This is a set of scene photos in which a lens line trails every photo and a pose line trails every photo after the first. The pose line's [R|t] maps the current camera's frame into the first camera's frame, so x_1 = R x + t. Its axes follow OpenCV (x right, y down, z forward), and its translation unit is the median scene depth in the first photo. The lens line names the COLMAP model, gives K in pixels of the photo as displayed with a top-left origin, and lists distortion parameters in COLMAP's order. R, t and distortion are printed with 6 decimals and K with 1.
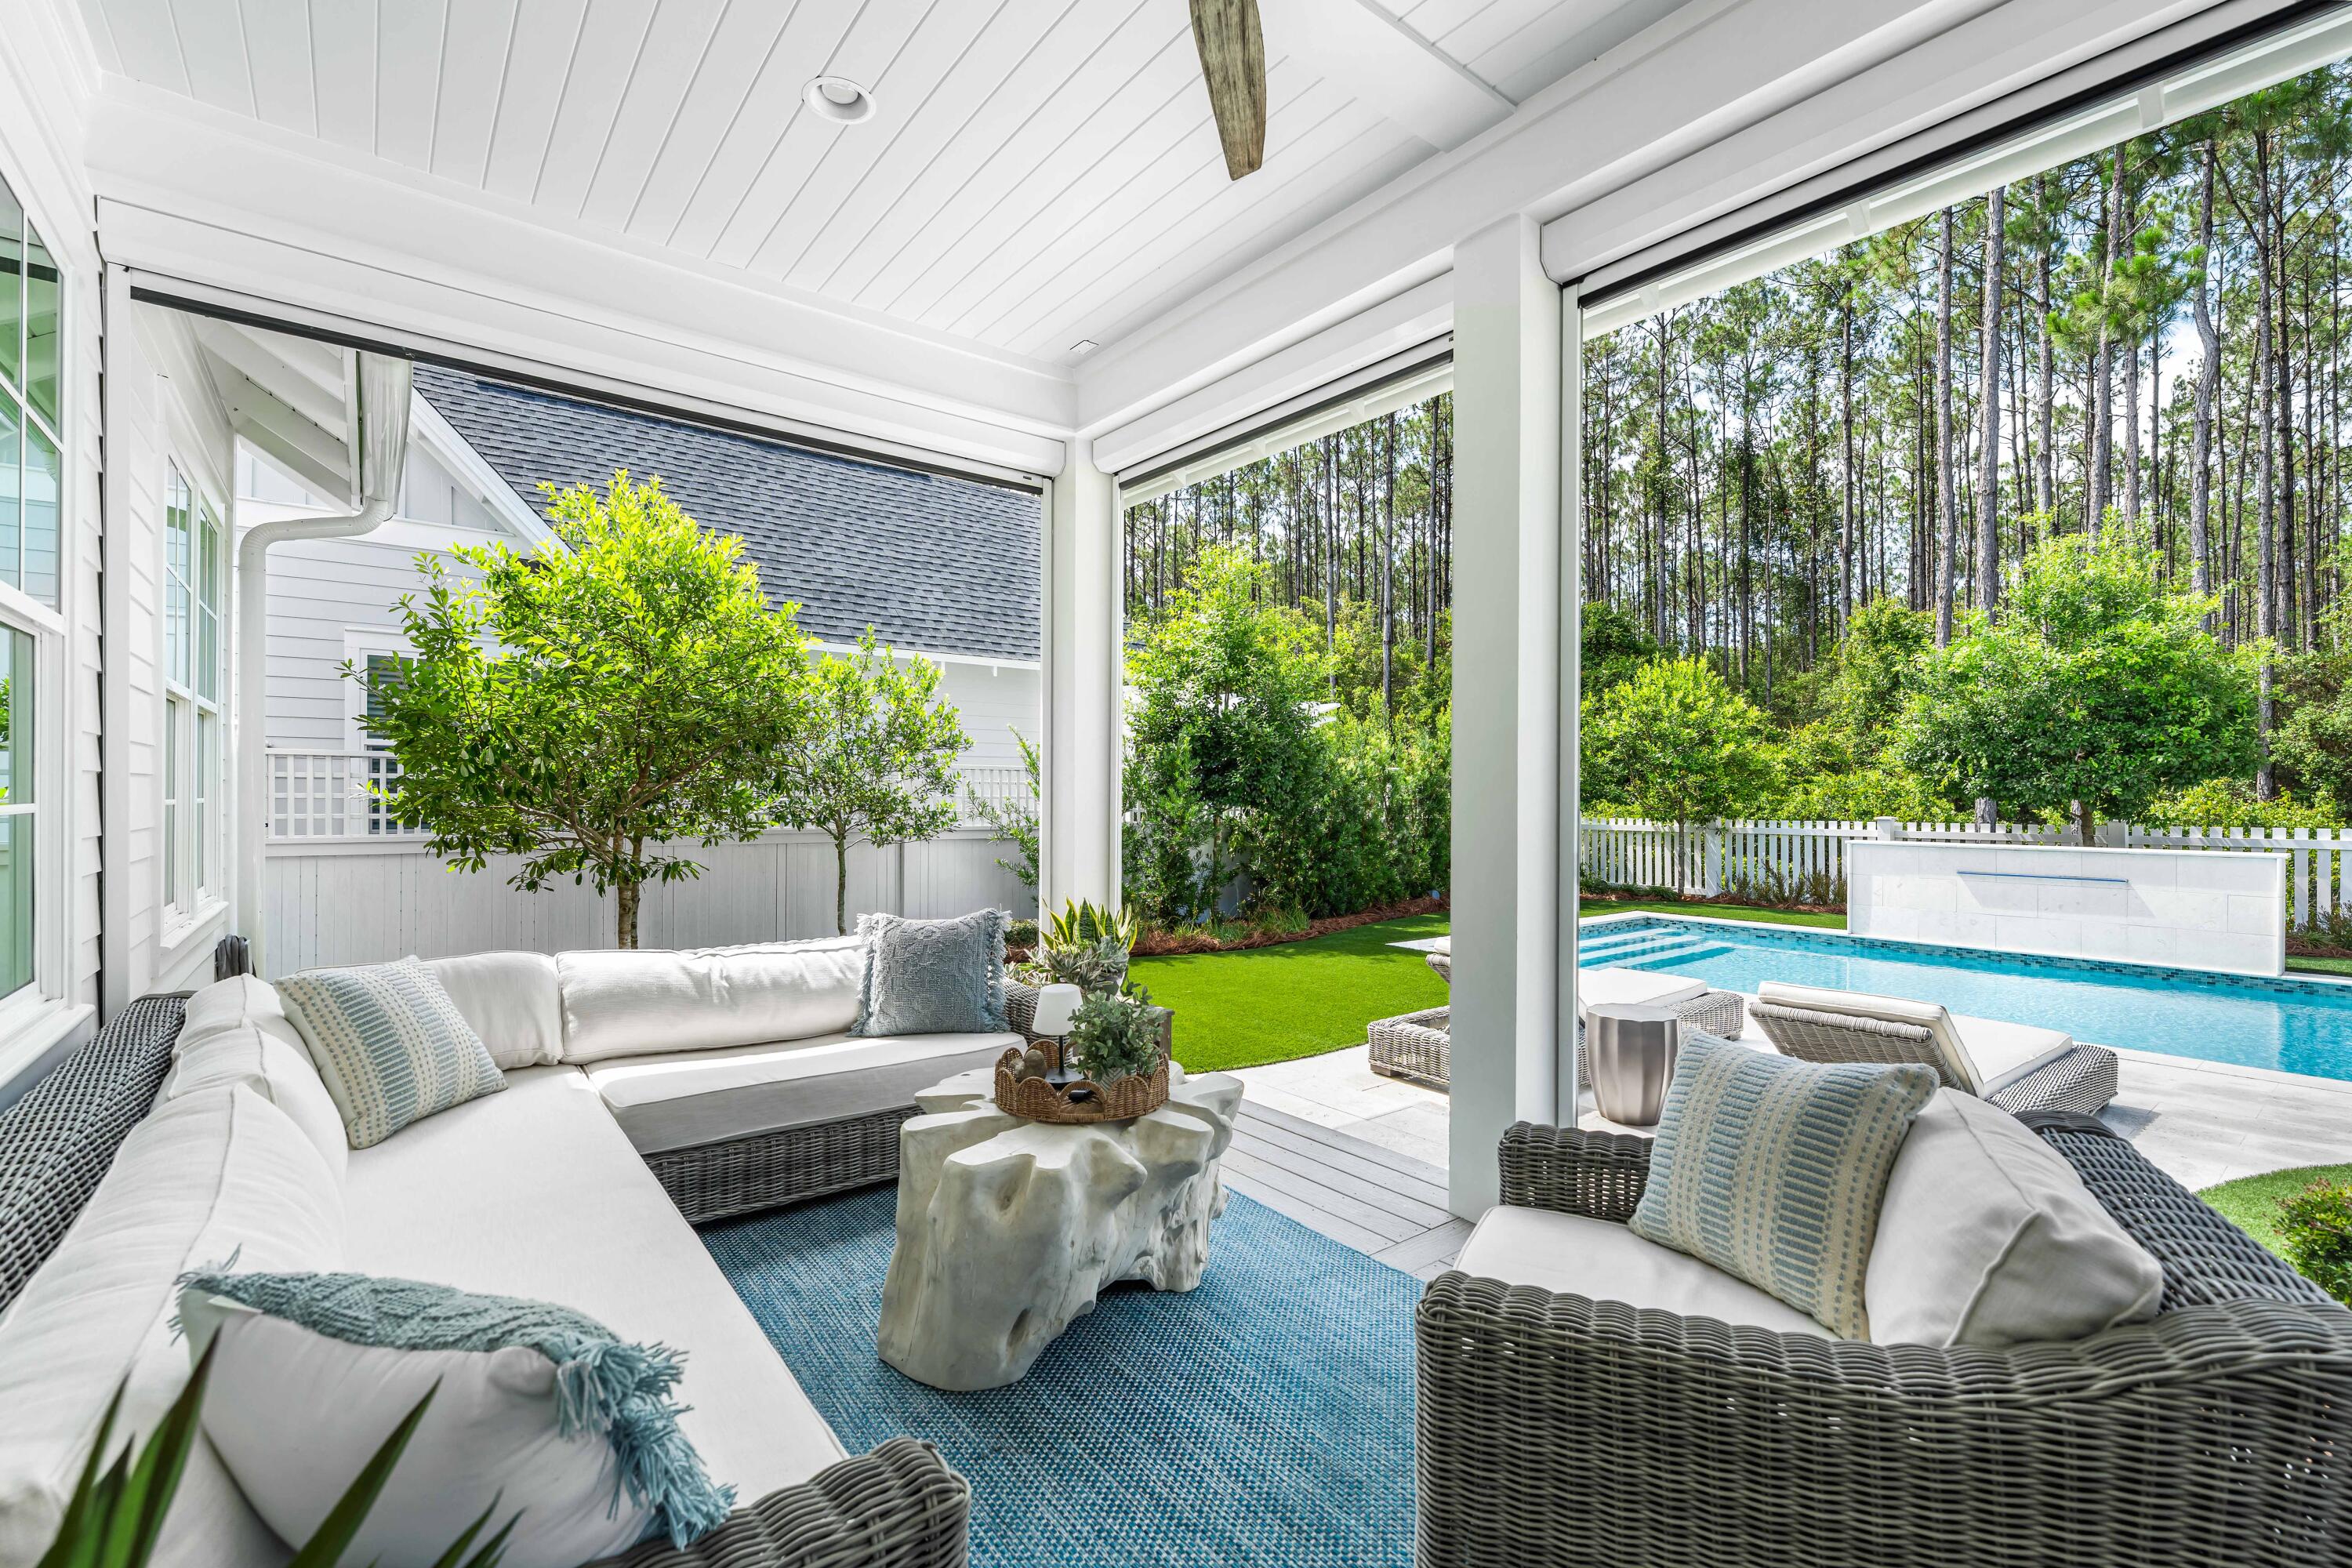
lens RADIAL K [[1018.2, 0, 1173.7], [0, 1018.2, 791.7], [0, 0, 1]] dist [-0.002379, -0.000034]
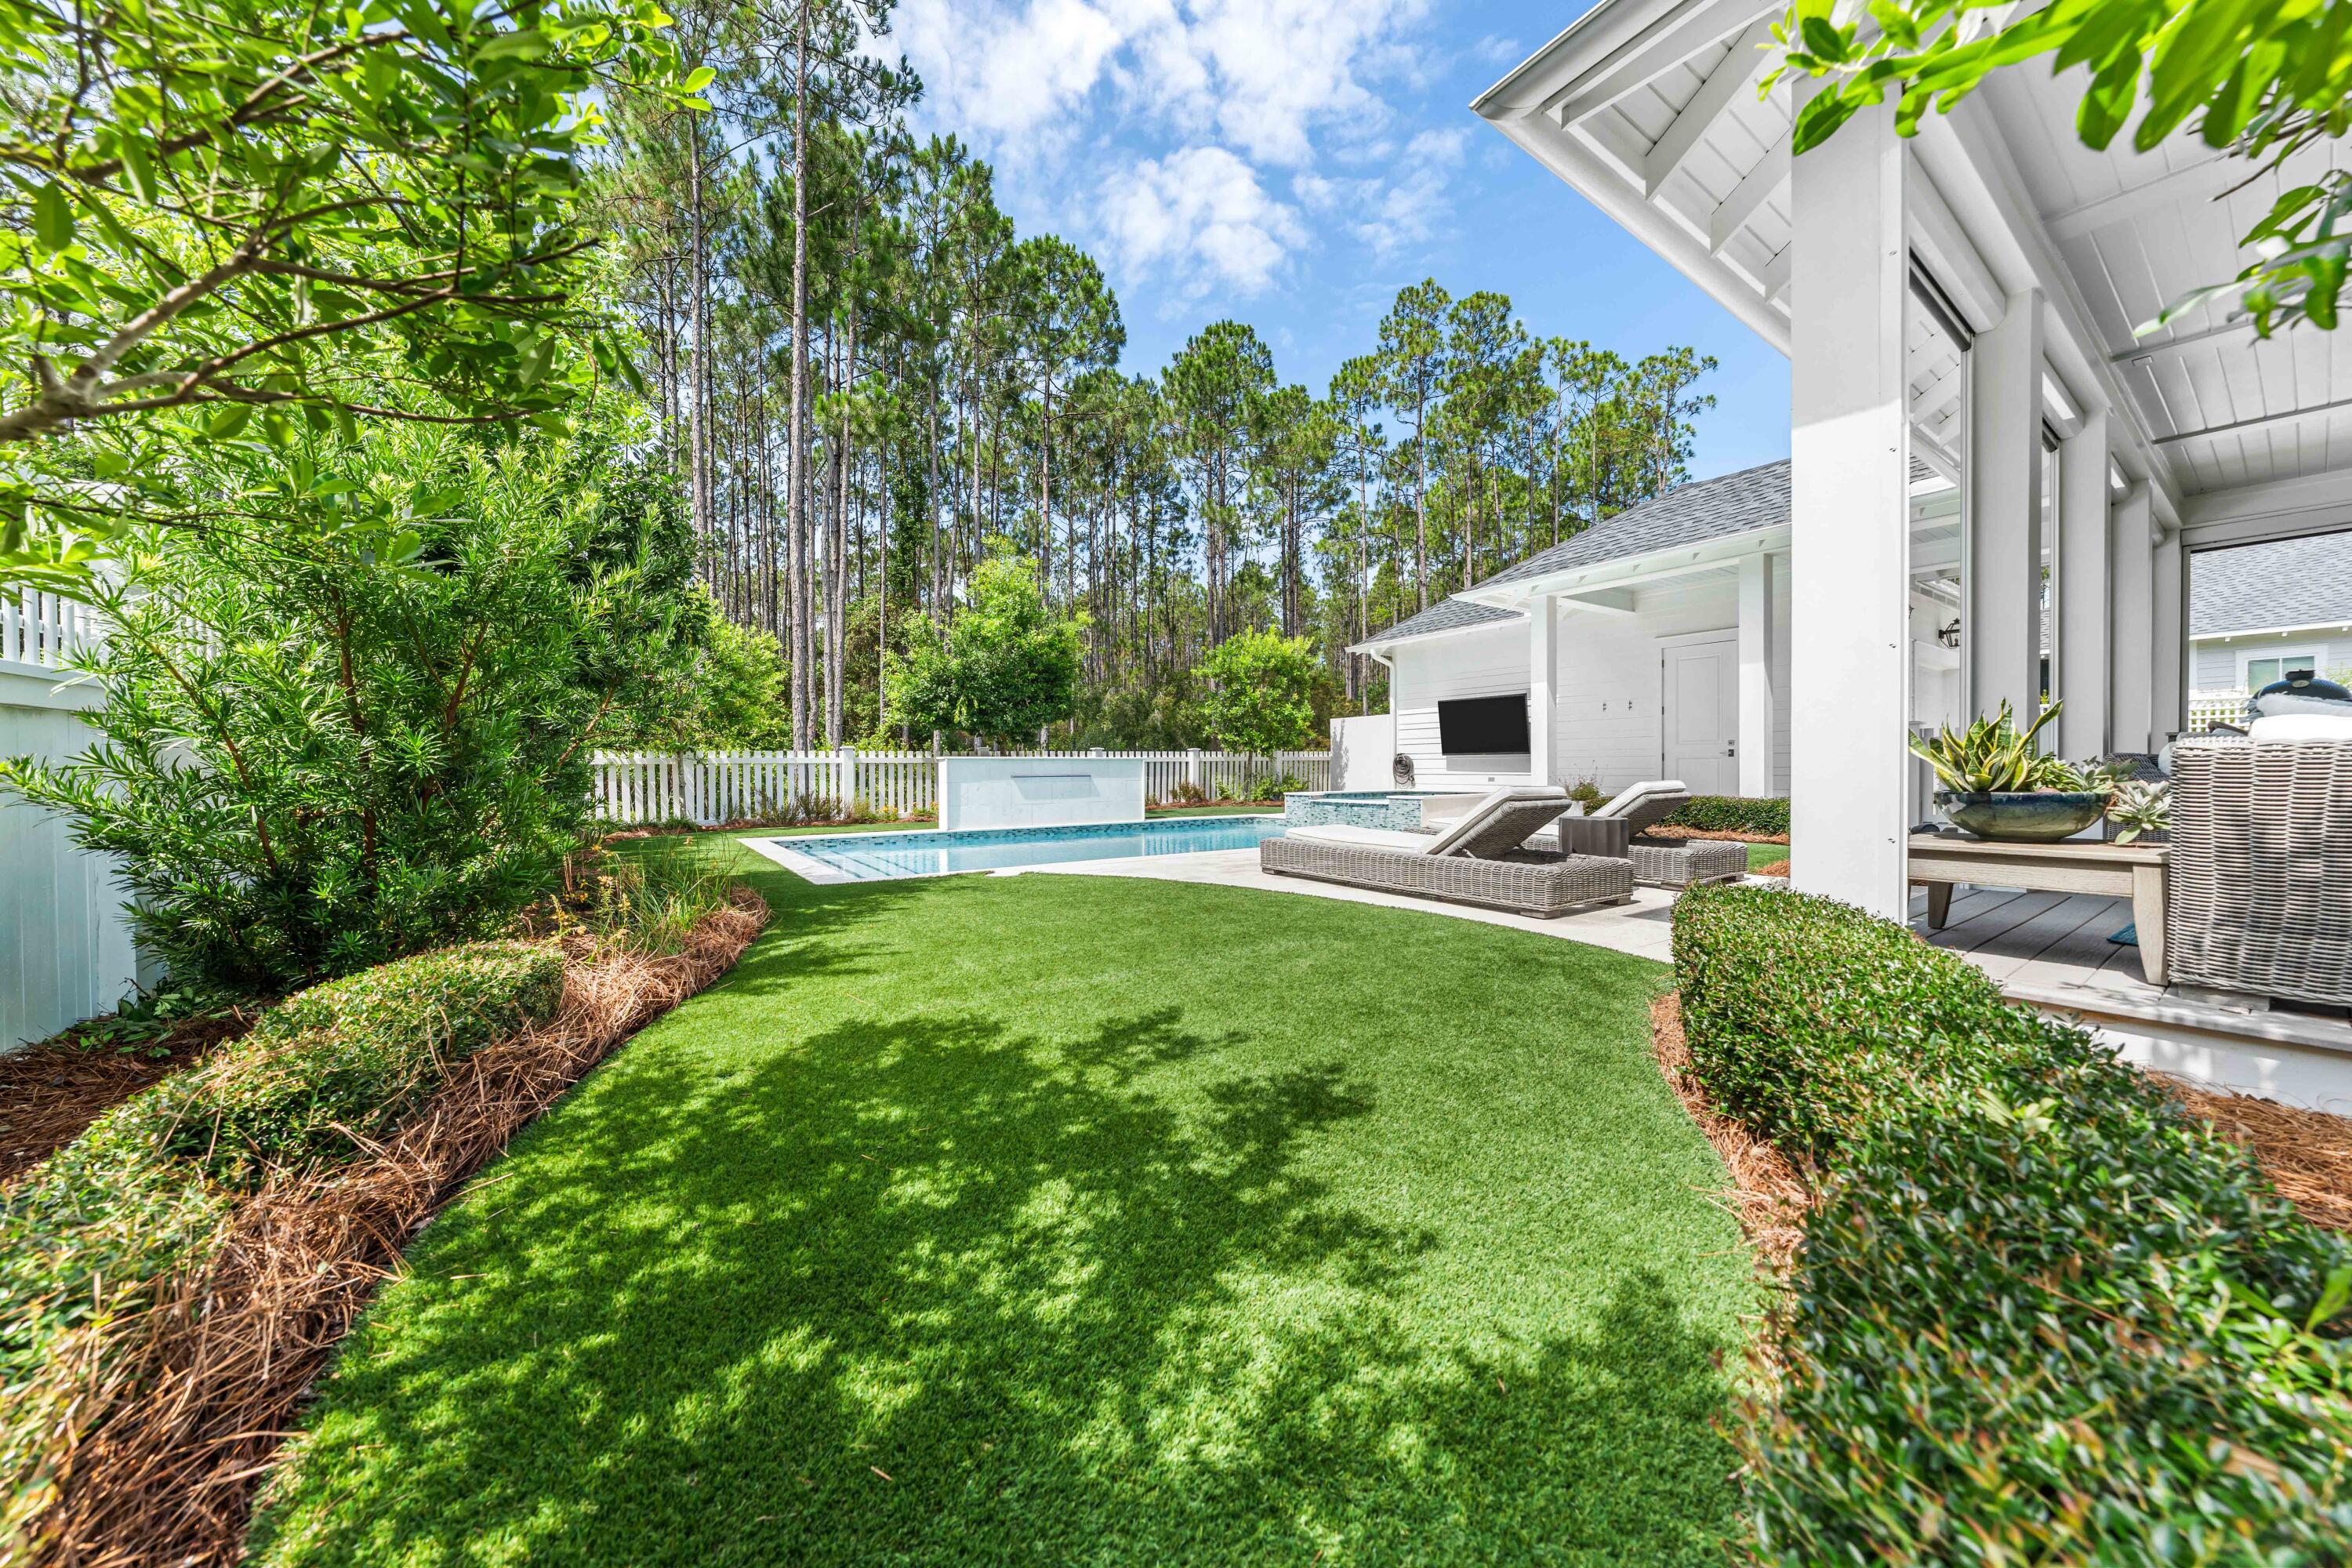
lens RADIAL K [[796.3, 0, 1186.4], [0, 796.3, 778.4], [0, 0, 1]] dist [0.001256, -0.000129]
pose [[0.047905, -0.015363, 0.998734, -0.231429], [0.004530, 0.999875, 0.015163, 0.046081], [-0.998842, 0.003798, 0.047969, 0.495281]]
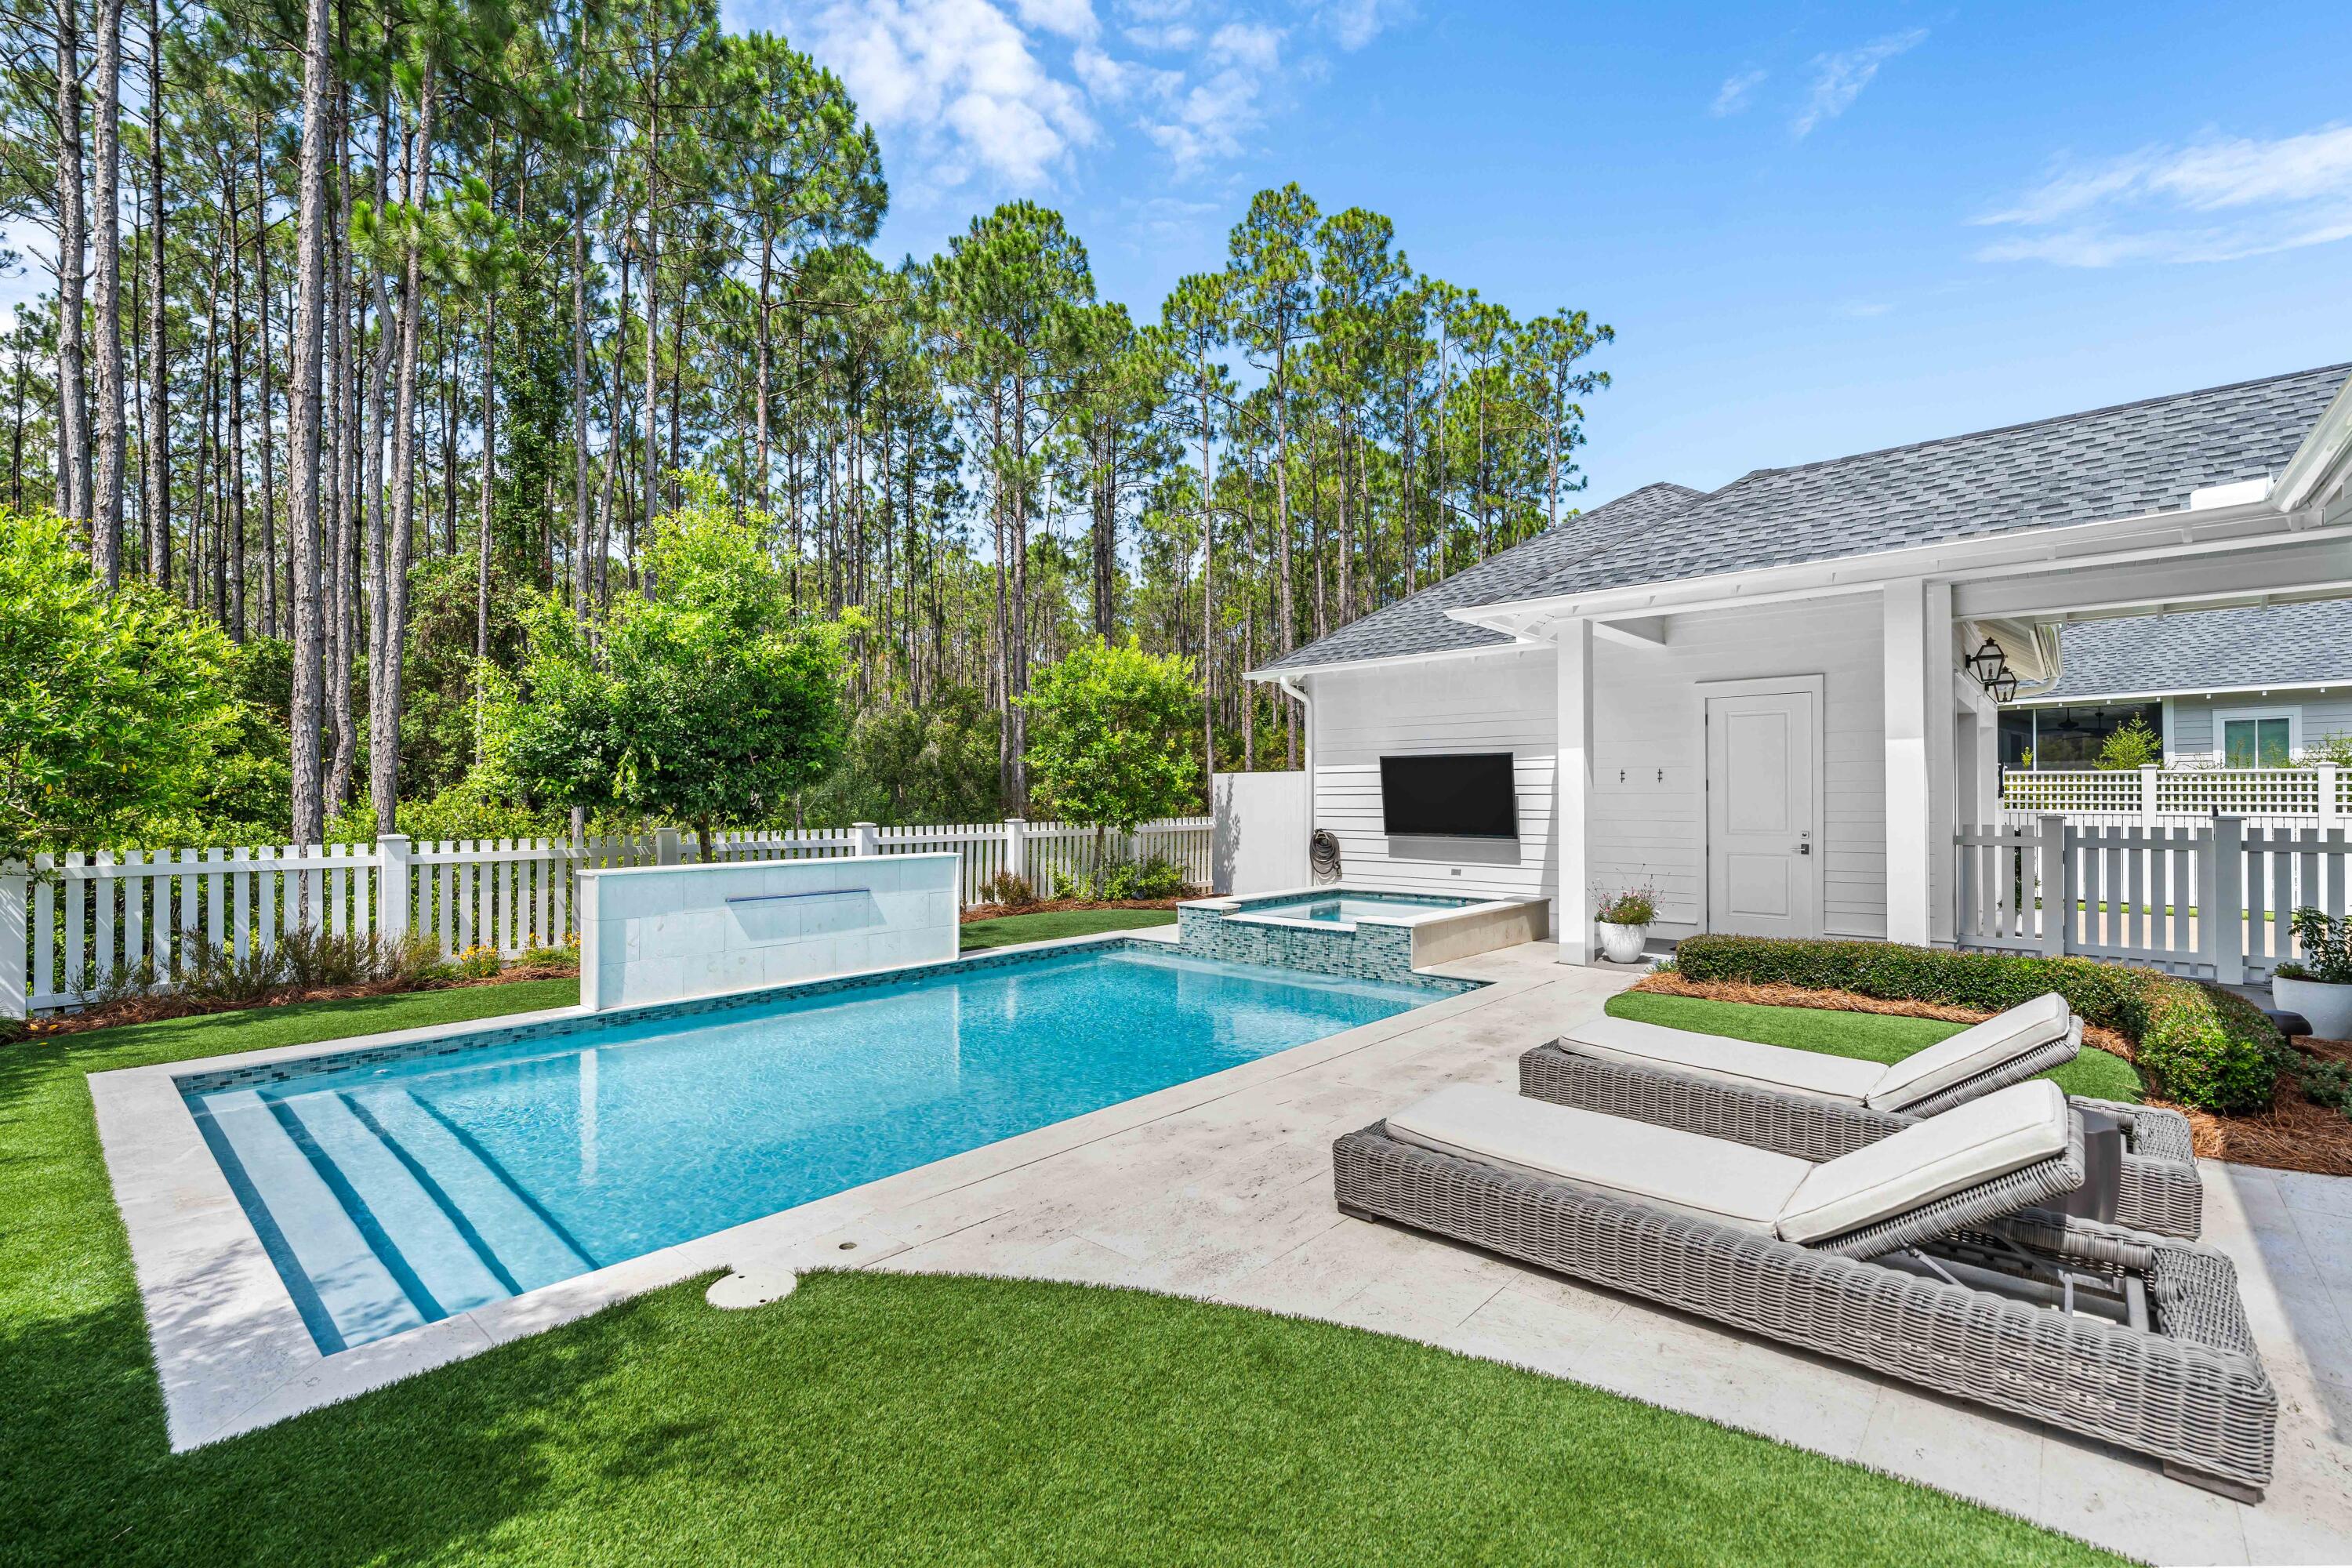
lens RADIAL K [[1018.2, 0, 1173.7], [0, 1018.2, 791.7], [0, 0, 1]] dist [-0.002379, -0.000034]
pose [[-0.179194, 0.002615, 0.983810, -0.047745], [-0.000889, 0.999996, -0.002820, -0.002260], [-0.983813, -0.001379, -0.179191, 0.563927]]
